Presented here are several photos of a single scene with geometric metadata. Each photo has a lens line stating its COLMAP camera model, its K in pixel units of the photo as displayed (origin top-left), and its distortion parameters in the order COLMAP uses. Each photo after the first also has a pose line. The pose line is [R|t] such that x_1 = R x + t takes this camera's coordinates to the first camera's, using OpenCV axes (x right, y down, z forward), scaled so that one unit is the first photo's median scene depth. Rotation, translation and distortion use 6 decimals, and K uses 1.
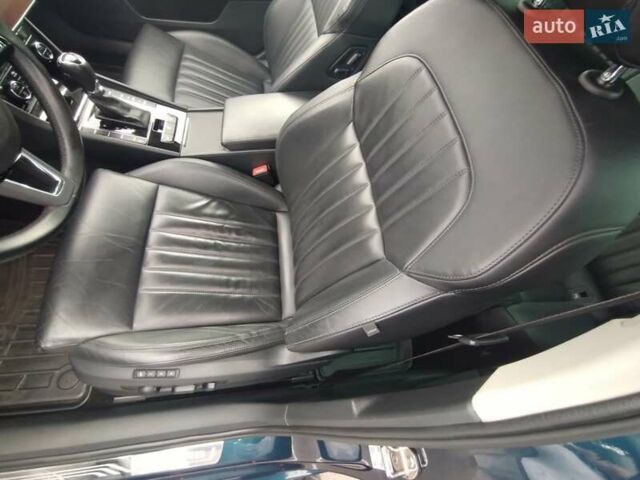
lens RADIAL K [[286.9, 0, 320.0], [0, 286.9, 240.0], [0, 0, 1]] dist [-0.001346, 0.000022]
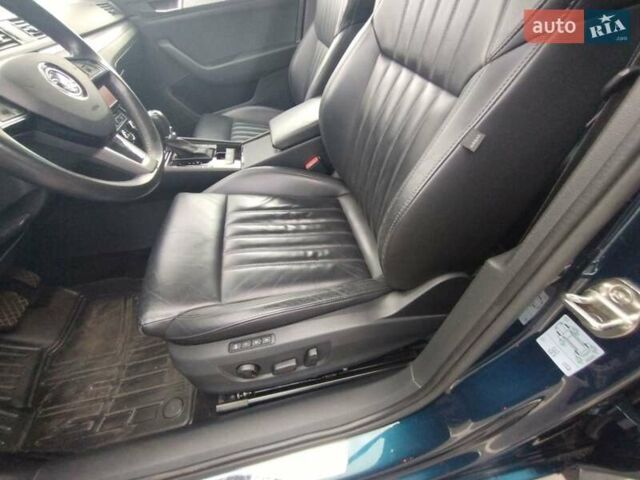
lens RADIAL K [[286.9, 0, 320.0], [0, 286.9, 240.0], [0, 0, 1]] dist [-0.001346, 0.000022]
pose [[0.936414, -0.301596, -0.179358, -0.088292], [0.238980, 0.922416, -0.303375, 0.379923], [0.256940, 0.241221, 0.935839, 0.109732]]
